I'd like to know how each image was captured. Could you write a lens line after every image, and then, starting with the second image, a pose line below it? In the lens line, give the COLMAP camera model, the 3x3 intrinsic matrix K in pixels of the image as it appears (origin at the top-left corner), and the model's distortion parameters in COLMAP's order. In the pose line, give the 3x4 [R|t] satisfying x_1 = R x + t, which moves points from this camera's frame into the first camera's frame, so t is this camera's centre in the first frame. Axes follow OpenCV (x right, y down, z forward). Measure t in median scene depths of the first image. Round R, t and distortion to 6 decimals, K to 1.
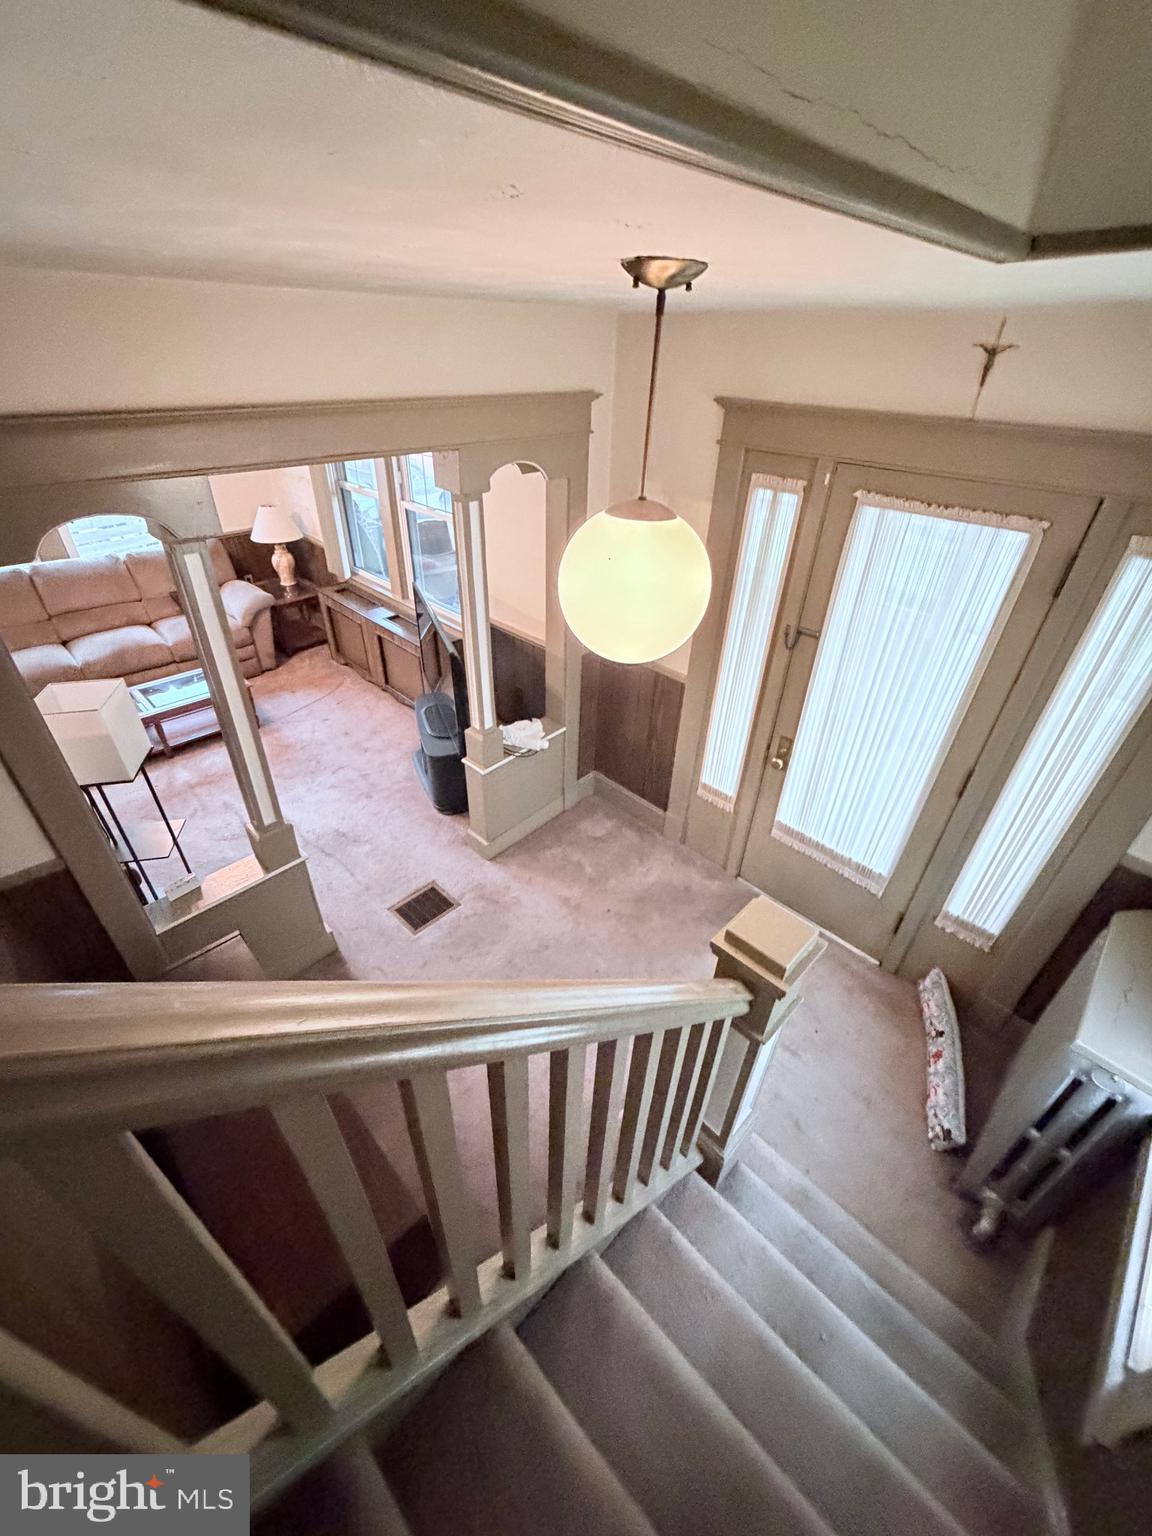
lens RADIAL K [[613.5, 0, 572.9], [0, 613.5, 767.1], [0, 0, 1]] dist [0.000188, -0.000279]
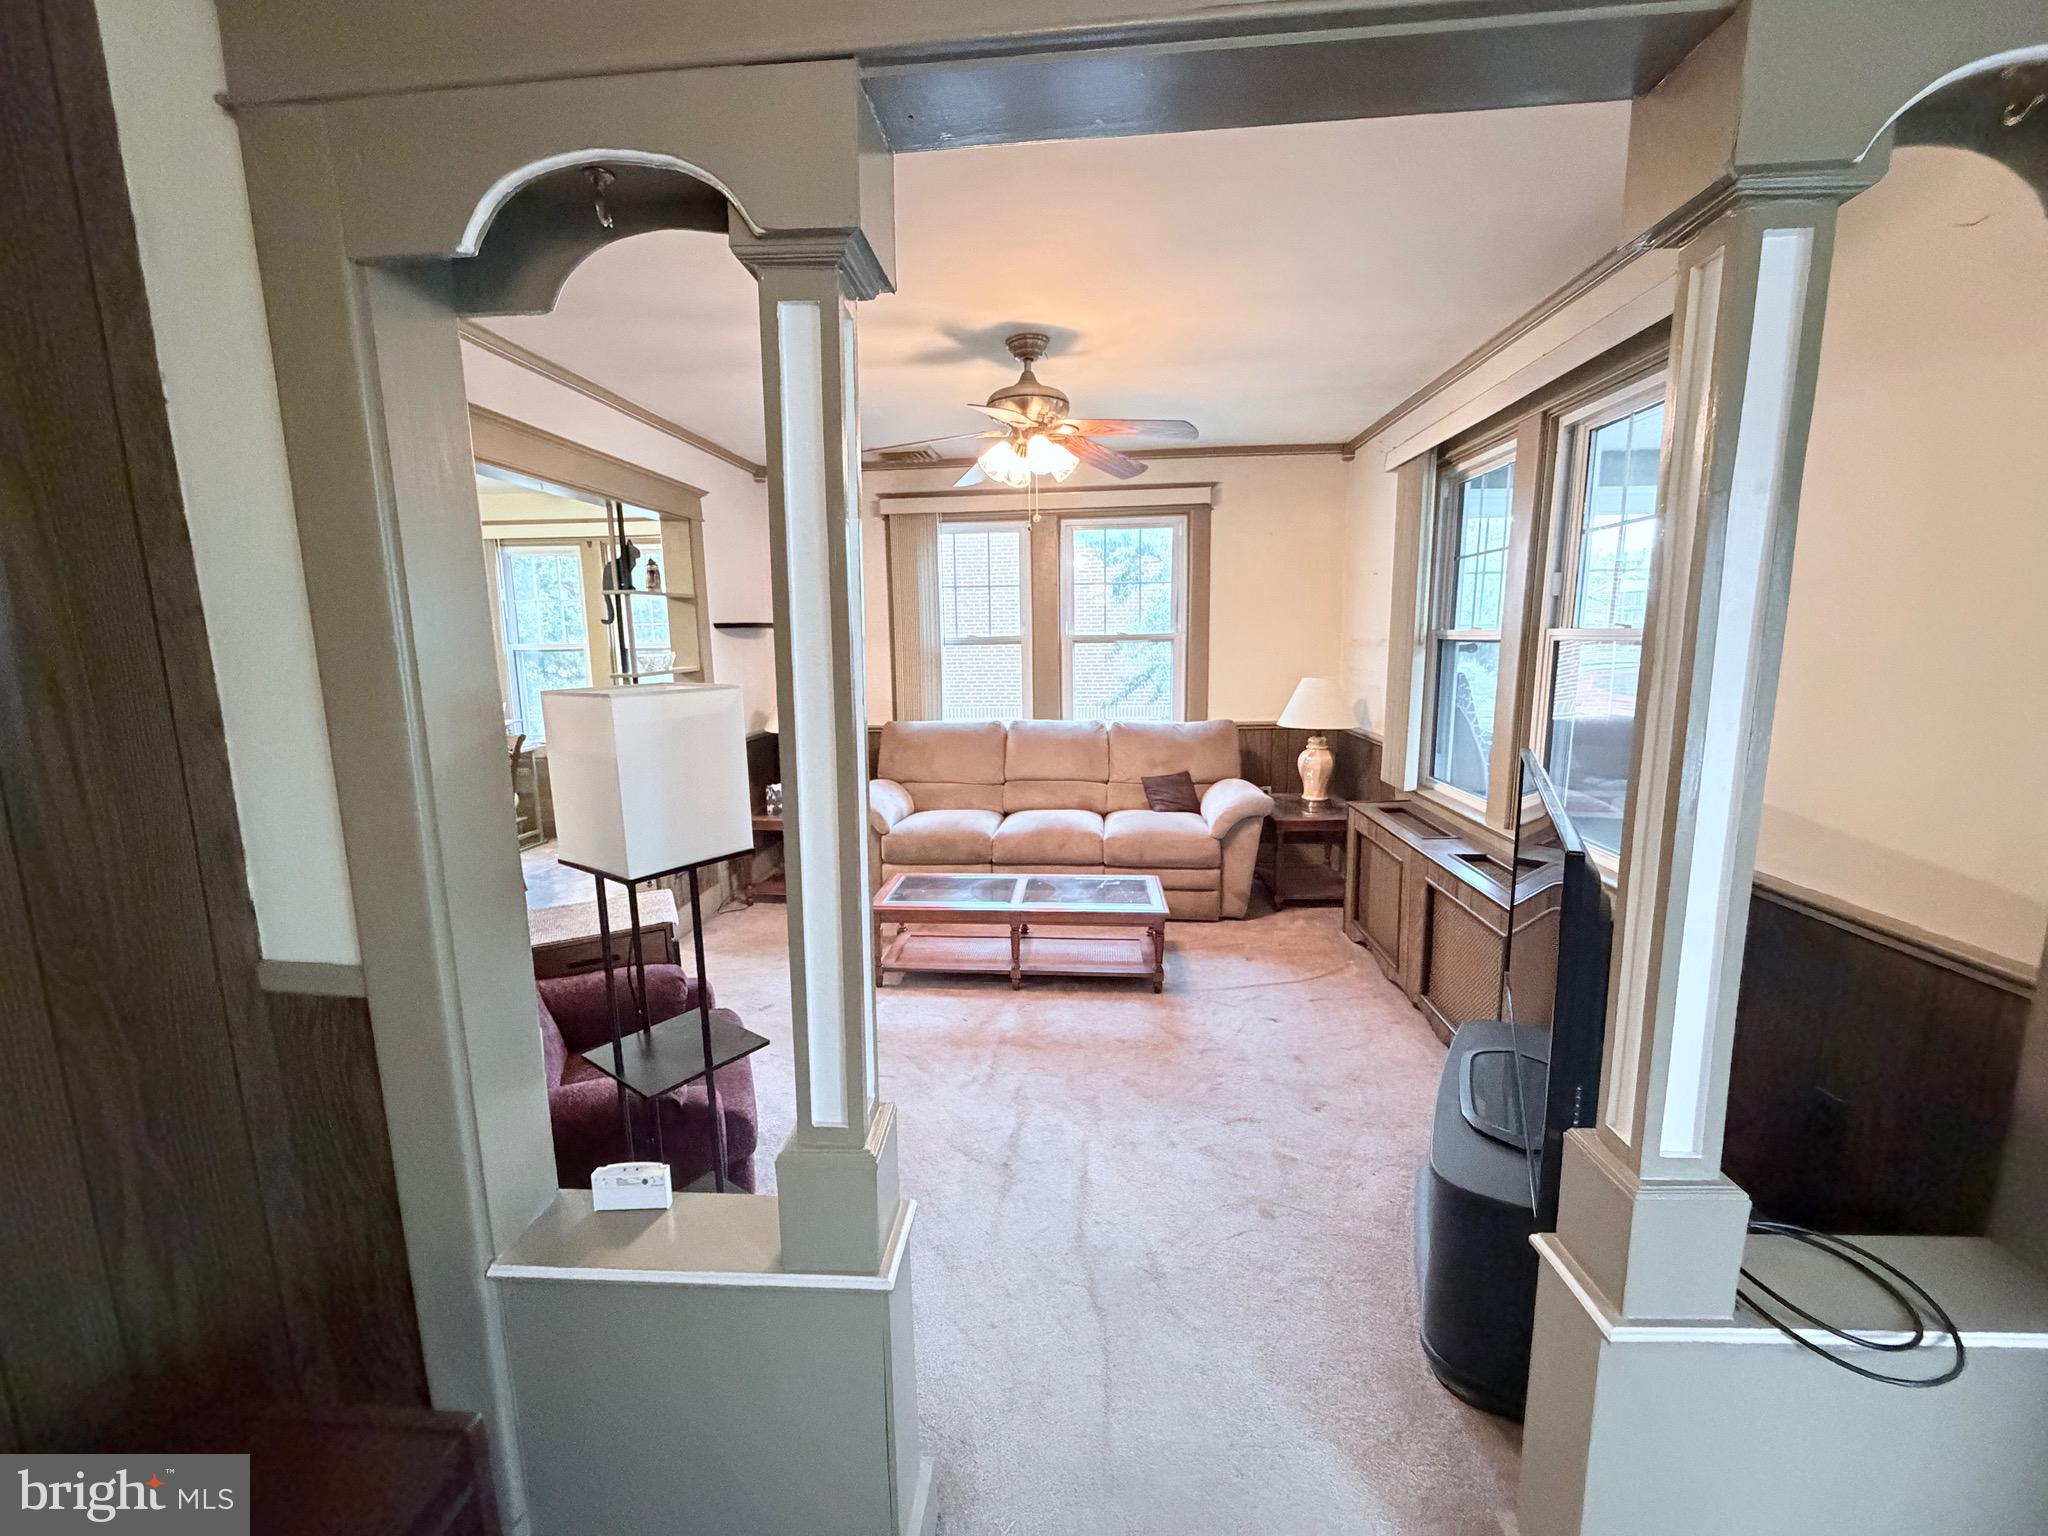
lens RADIAL K [[818.0, 0, 1015.6], [0, 818.0, 767.4], [0, 0, 1]] dist [0.000188, -0.000279]
pose [[0.643802, 0.085698, -0.760378, -0.045872], [-0.406399, 0.880268, -0.244882, -0.008395], [0.648351, 0.466673, 0.601546, 0.348732]]
